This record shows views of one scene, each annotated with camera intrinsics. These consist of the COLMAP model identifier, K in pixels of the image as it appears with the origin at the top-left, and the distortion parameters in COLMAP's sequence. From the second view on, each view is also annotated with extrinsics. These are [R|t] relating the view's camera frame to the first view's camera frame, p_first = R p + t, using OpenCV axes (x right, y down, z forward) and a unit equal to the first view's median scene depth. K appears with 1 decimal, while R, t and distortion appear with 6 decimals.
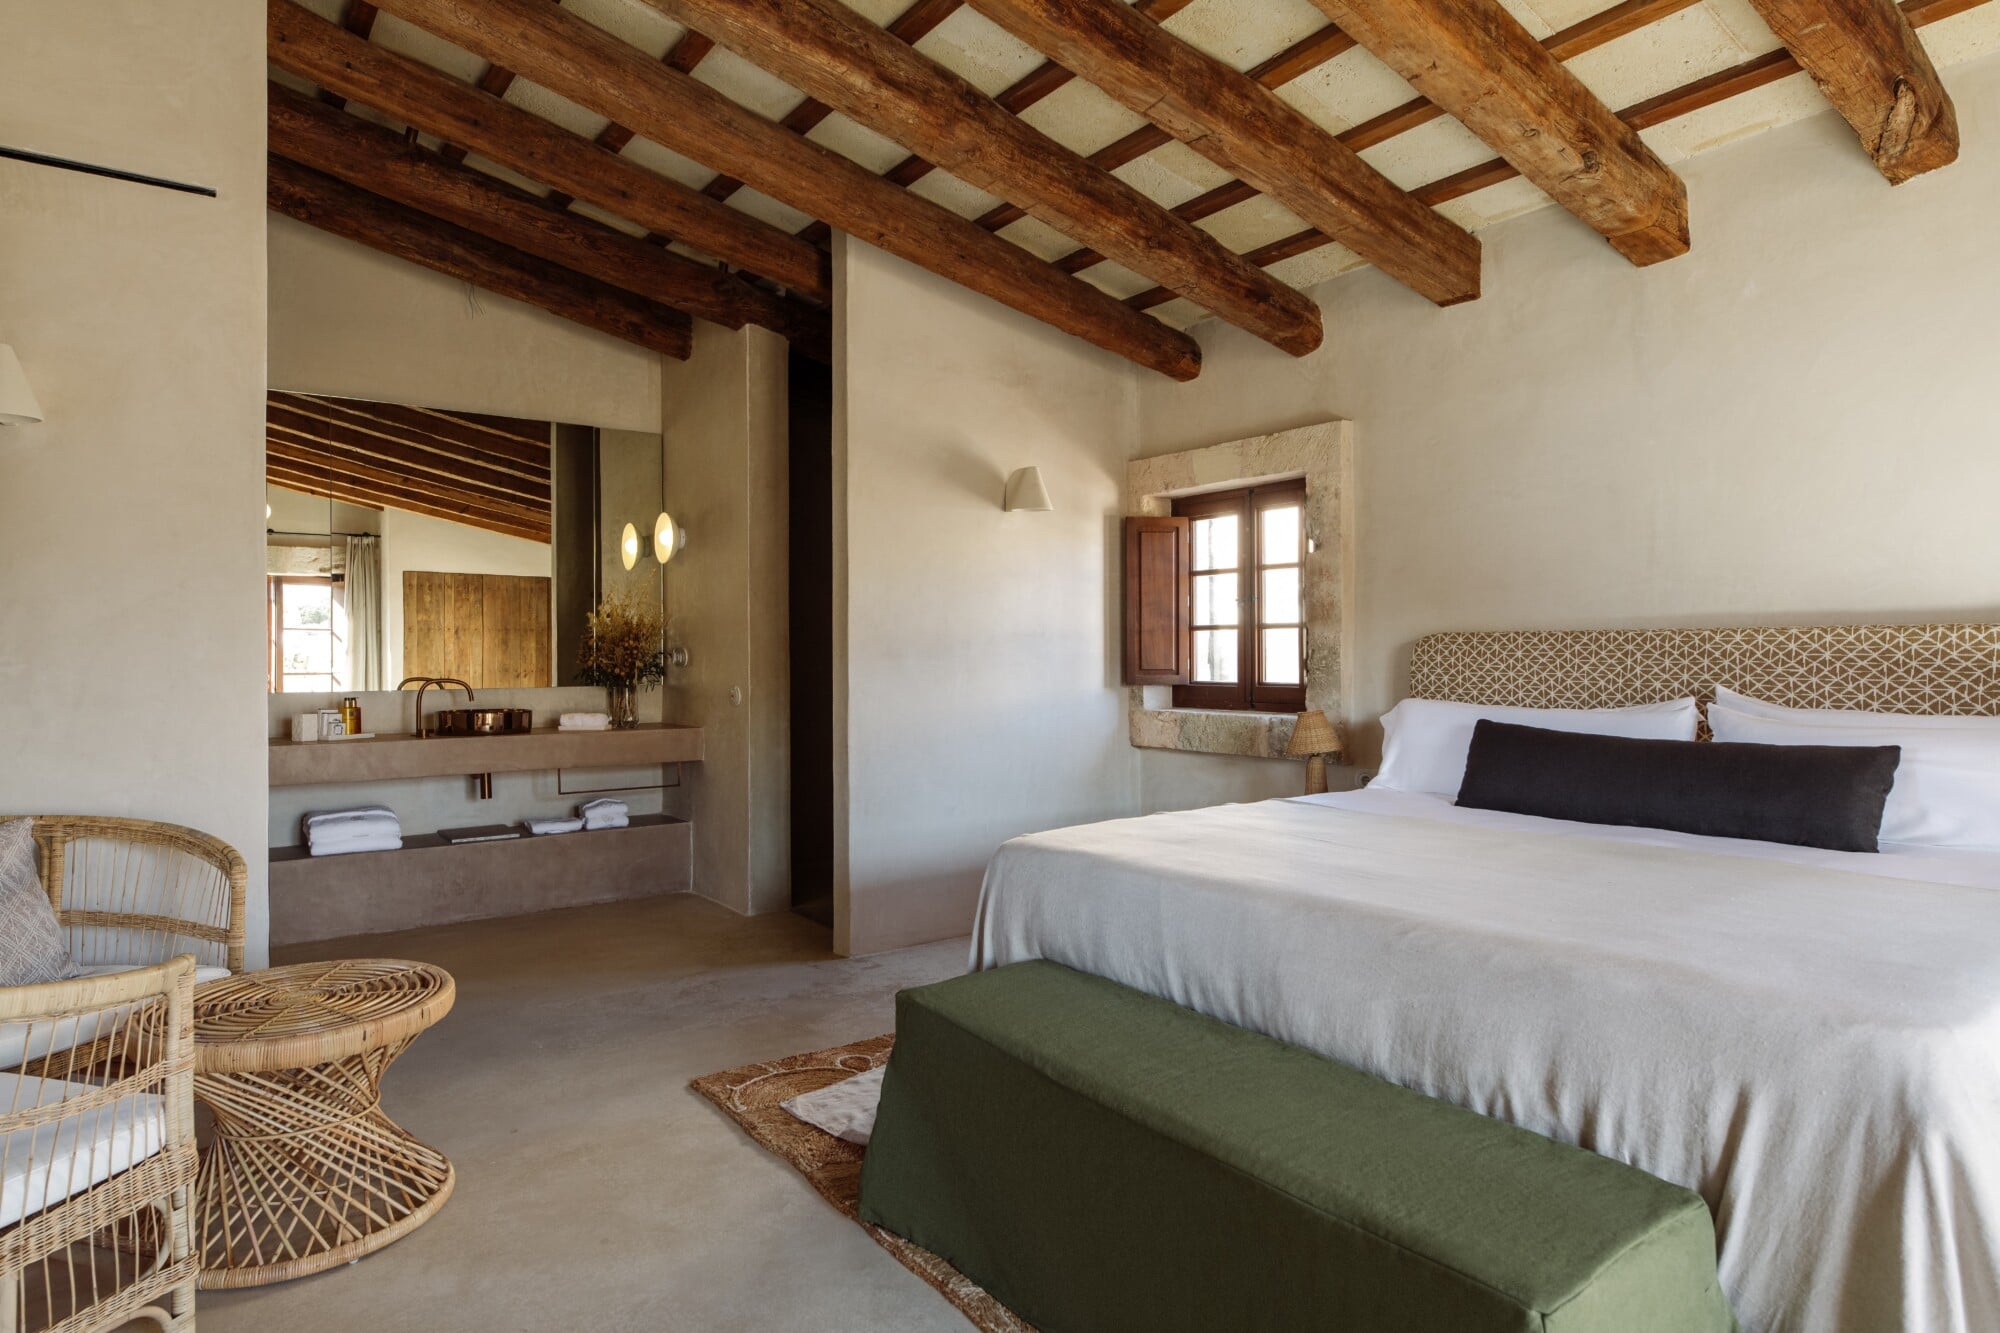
lens RADIAL K [[1124.7, 0, 919.6], [0, 1124.7, 656.3], [0, 0, 1]] dist [0.012554, -0.001526]
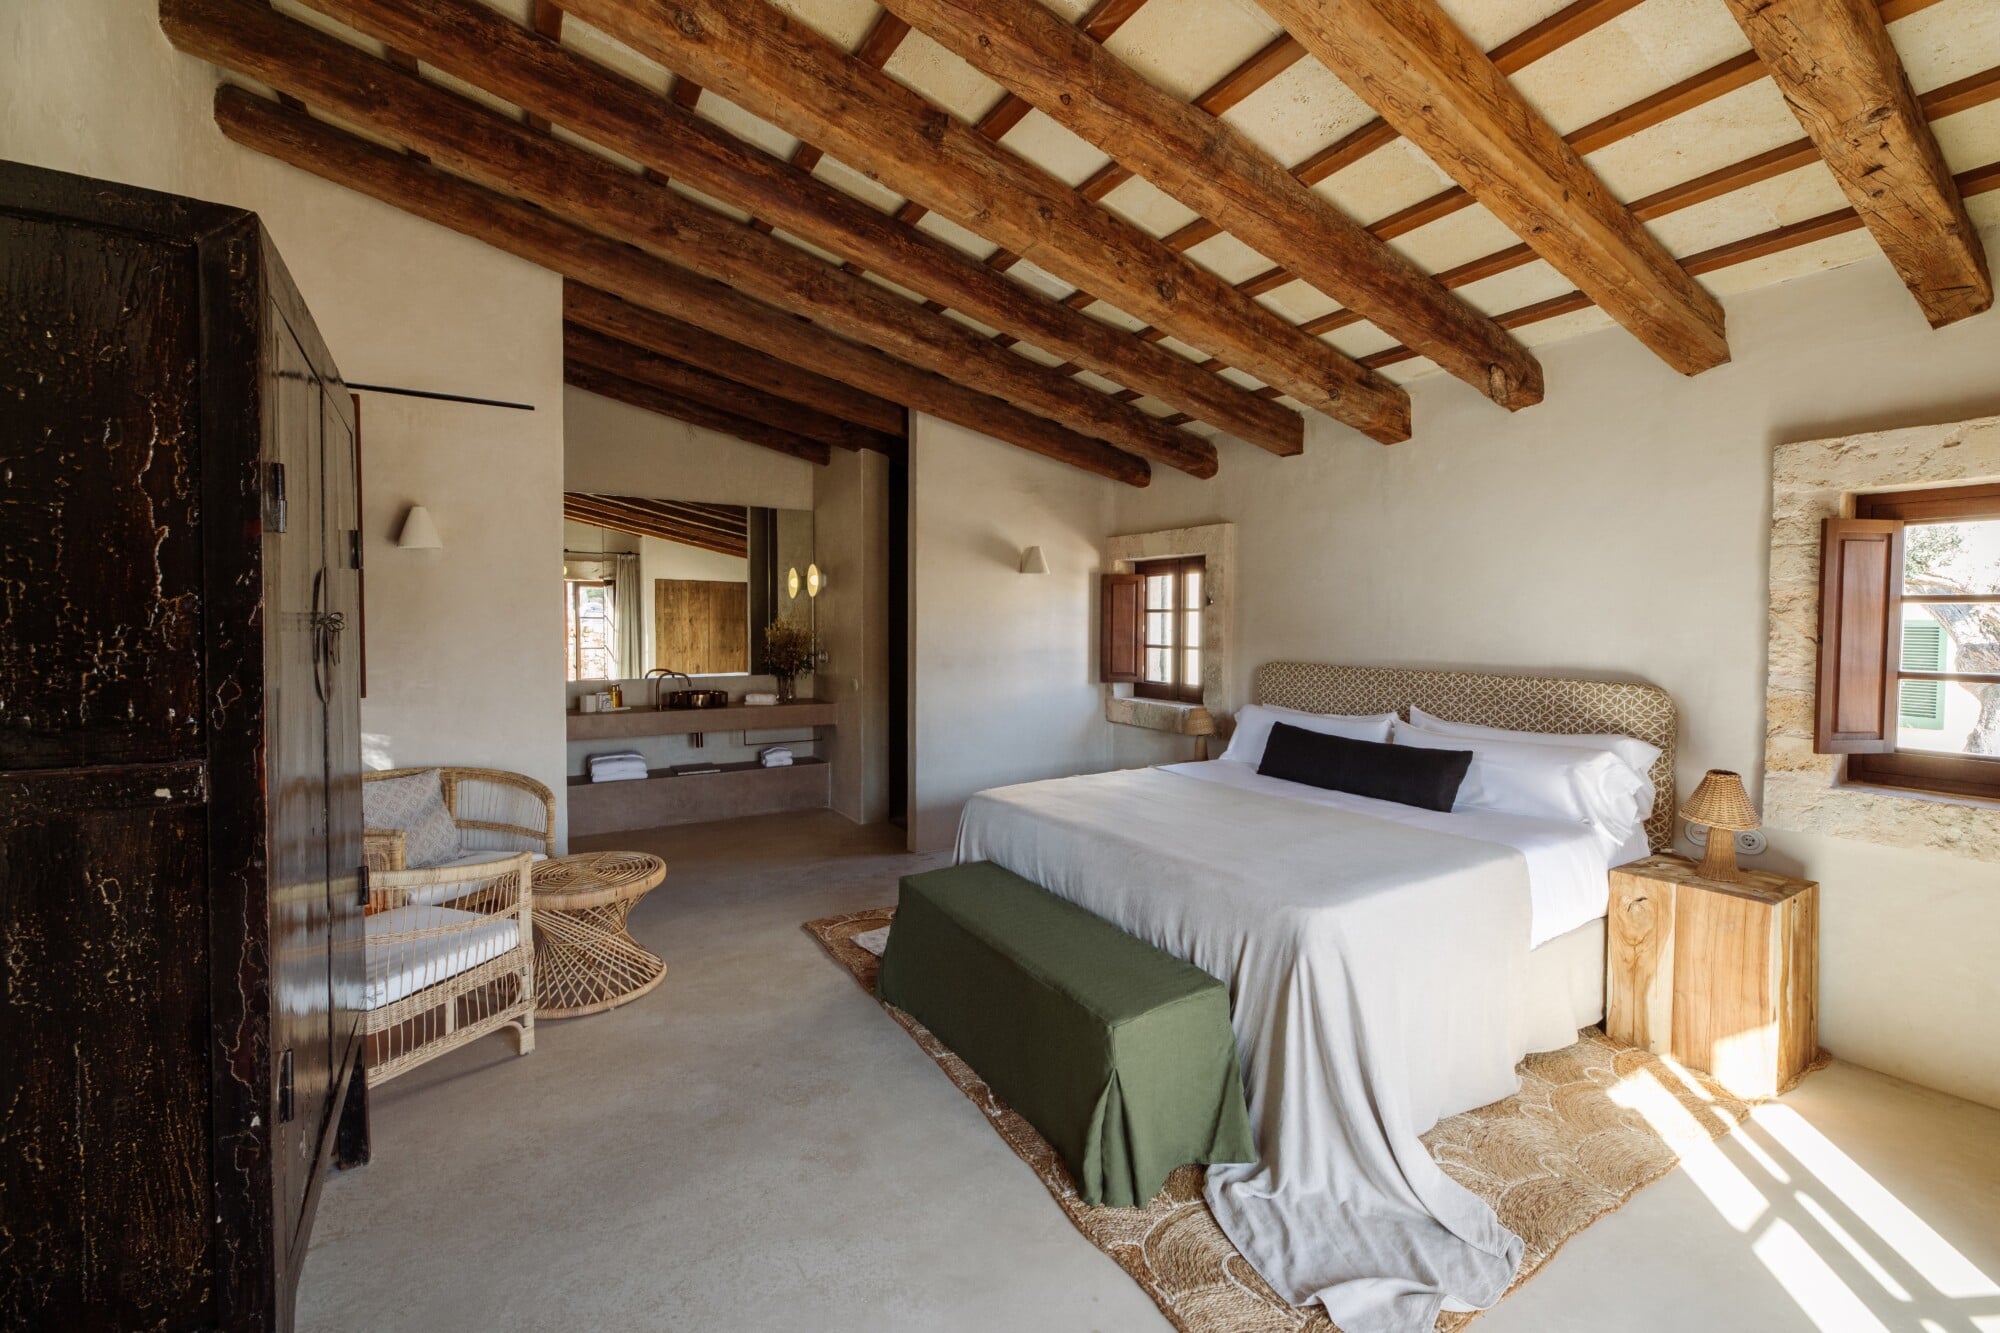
lens RADIAL K [[835.7, 0, 997.6], [0, 835.7, 653.1], [0, 0, 1]] dist [0.008666, -0.004822]
pose [[0.998825, 0.011752, -0.047025, 0.132091], [-0.010050, 0.999292, 0.036269, -0.078858], [0.047418, -0.035753, 0.998235, -0.227468]]
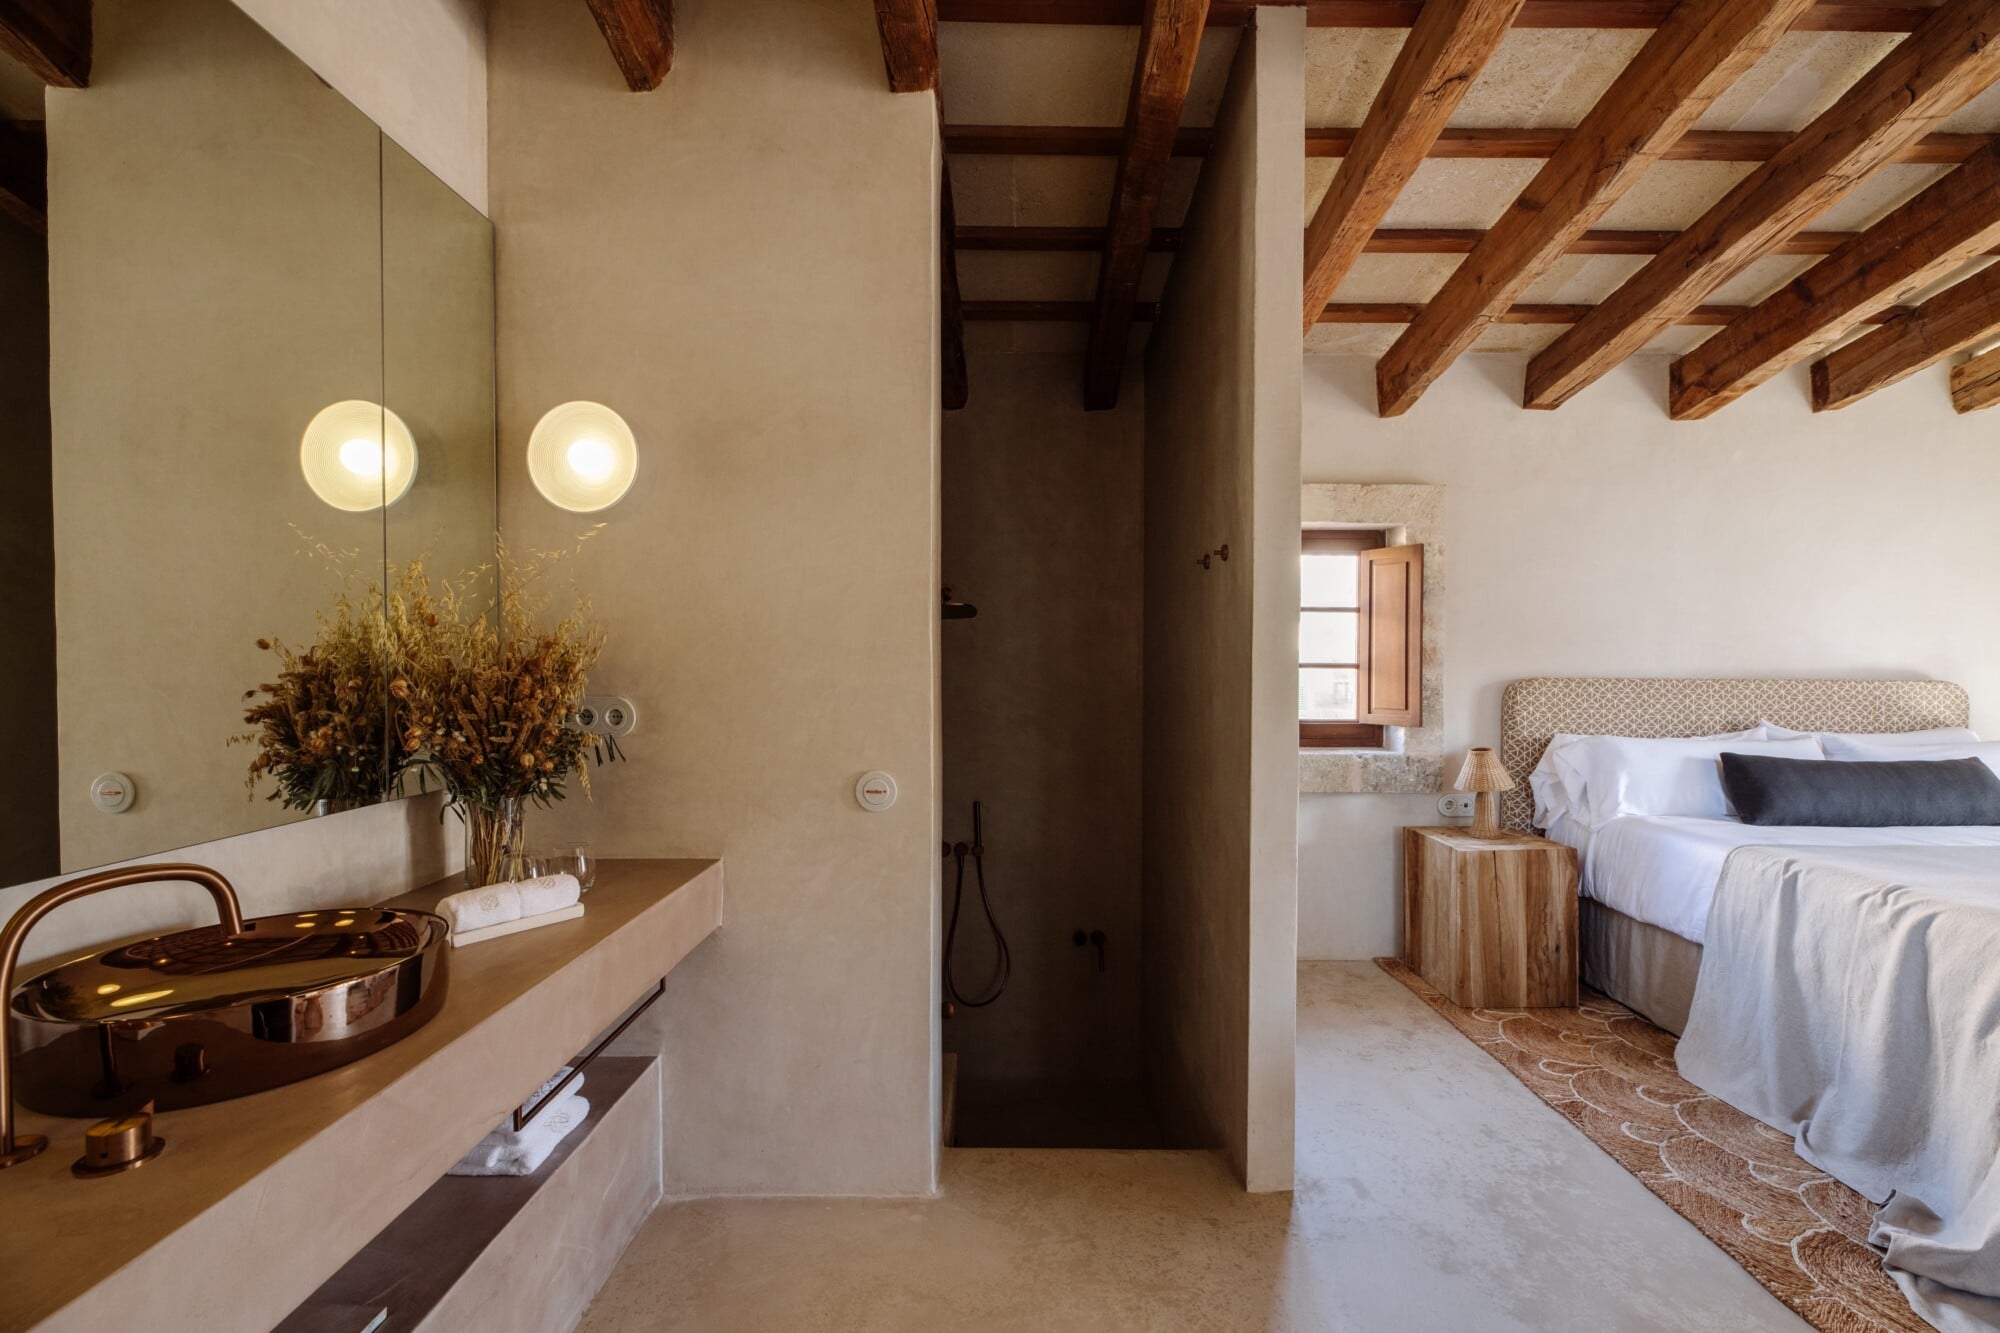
lens RADIAL K [[835.7, 0, 997.6], [0, 835.7, 653.1], [0, 0, 1]] dist [0.008666, -0.004822]
pose [[0.571582, 0.037744, 0.819676, -0.668438], [-0.003667, 0.999049, -0.043447, -0.006589], [-0.820537, 0.021828, 0.571177, 1.036957]]
